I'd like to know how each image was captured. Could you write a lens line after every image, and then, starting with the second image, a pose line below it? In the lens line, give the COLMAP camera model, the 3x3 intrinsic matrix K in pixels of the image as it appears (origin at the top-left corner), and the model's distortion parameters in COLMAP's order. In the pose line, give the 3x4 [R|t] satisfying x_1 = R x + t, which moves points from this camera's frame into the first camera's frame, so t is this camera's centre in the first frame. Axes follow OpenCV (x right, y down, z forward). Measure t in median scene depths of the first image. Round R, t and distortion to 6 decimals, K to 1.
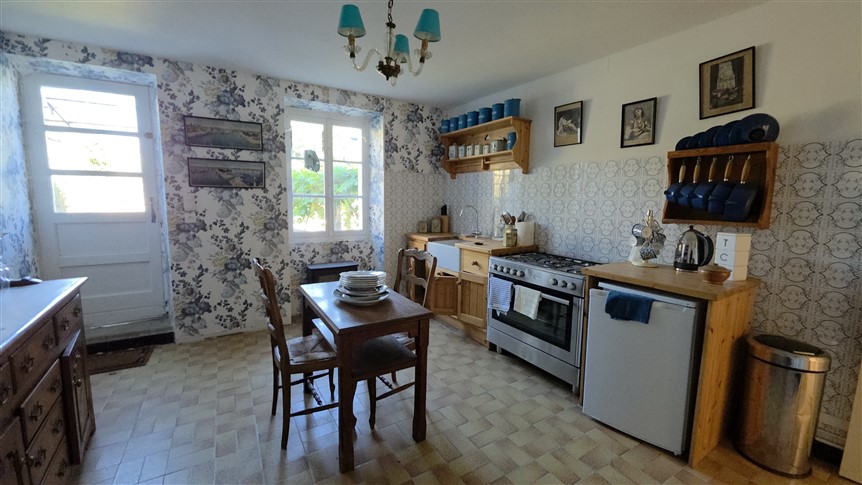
lens RADIAL K [[342.2, 0, 425.7], [0, 342.2, 240.0], [0, 0, 1]] dist [0.002500, -0.001126]
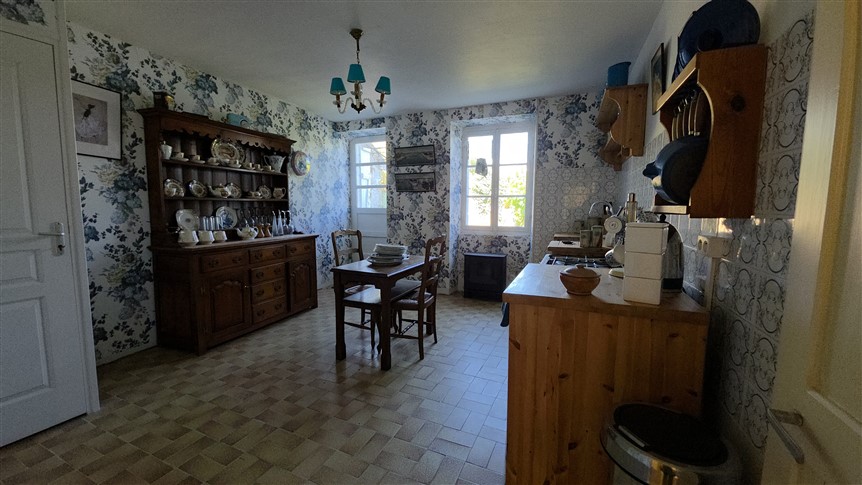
lens RADIAL K [[342.2, 0, 425.9], [0, 342.2, 241.5], [0, 0, 1]] dist [0.002500, -0.001126]
pose [[0.563067, 0.075040, -0.822997, 0.656652], [-0.094031, 0.995219, 0.026410, 0.019277], [0.821044, 0.062516, 0.567431, 0.193881]]
